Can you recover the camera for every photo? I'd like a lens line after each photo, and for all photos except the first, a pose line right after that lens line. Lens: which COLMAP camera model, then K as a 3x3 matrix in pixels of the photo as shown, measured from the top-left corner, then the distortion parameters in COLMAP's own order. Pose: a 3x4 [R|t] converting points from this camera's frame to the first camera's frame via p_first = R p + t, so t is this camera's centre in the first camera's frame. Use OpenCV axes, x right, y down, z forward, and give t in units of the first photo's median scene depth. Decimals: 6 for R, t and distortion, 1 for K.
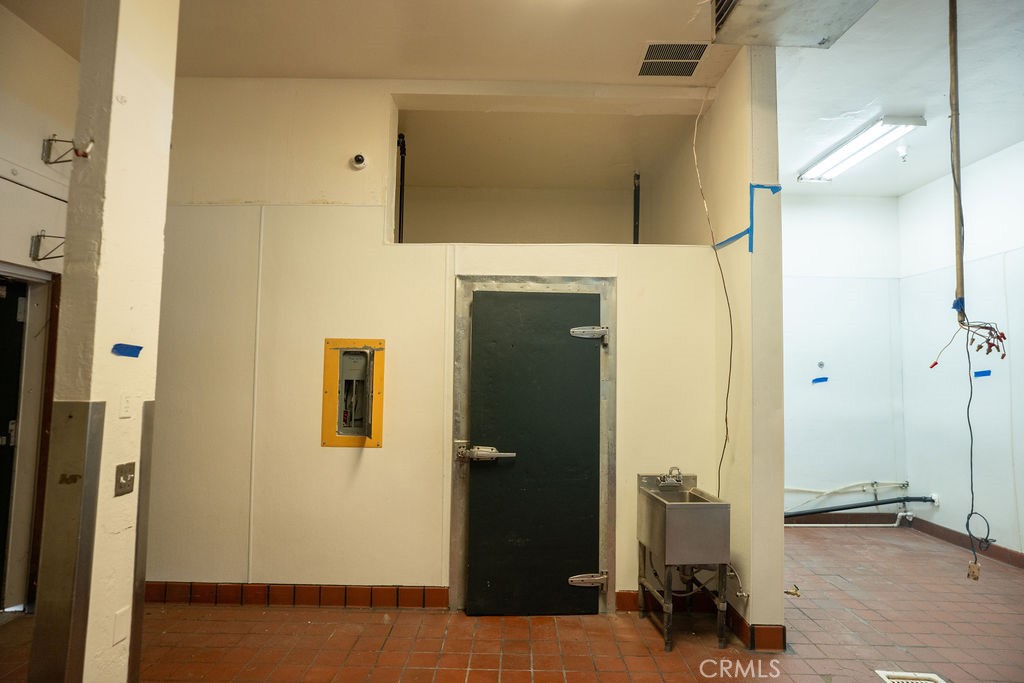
lens RADIAL K [[558.8, 0, 510.7], [0, 558.8, 335.9], [0, 0, 1]] dist [-0.034370, 0.024865]
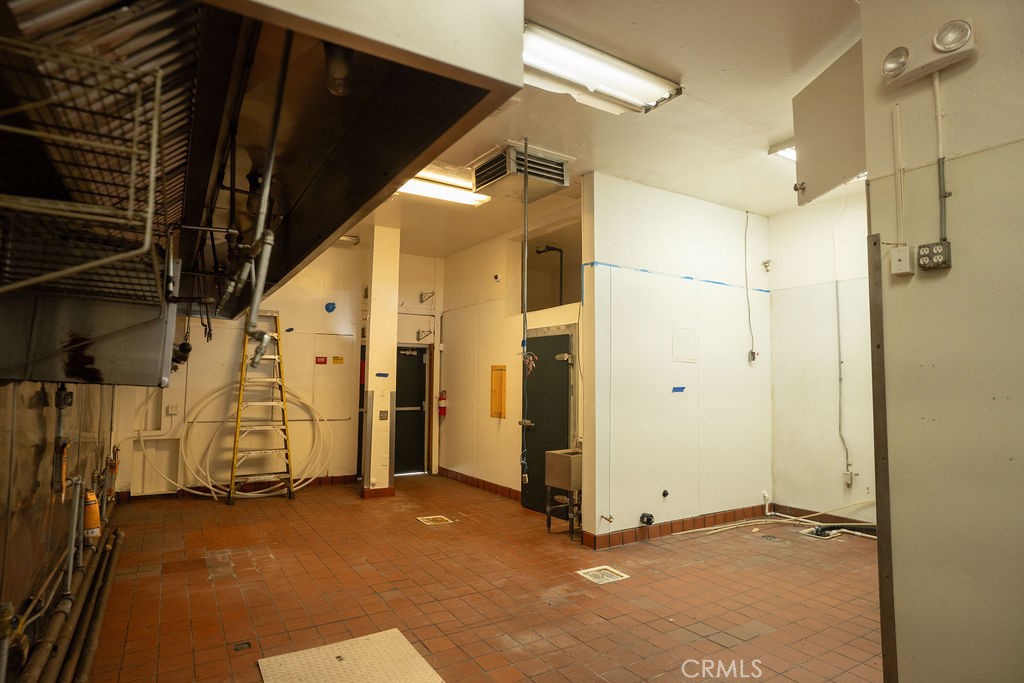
lens RADIAL K [[558.8, 0, 510.3], [0, 558.8, 343.1], [0, 0, 1]] dist [-0.034370, 0.024865]
pose [[0.531765, -0.066225, -0.844299, 1.543498], [0.059016, 0.997412, -0.041065, 0.011175], [0.844833, -0.027991, 0.534297, -0.060830]]
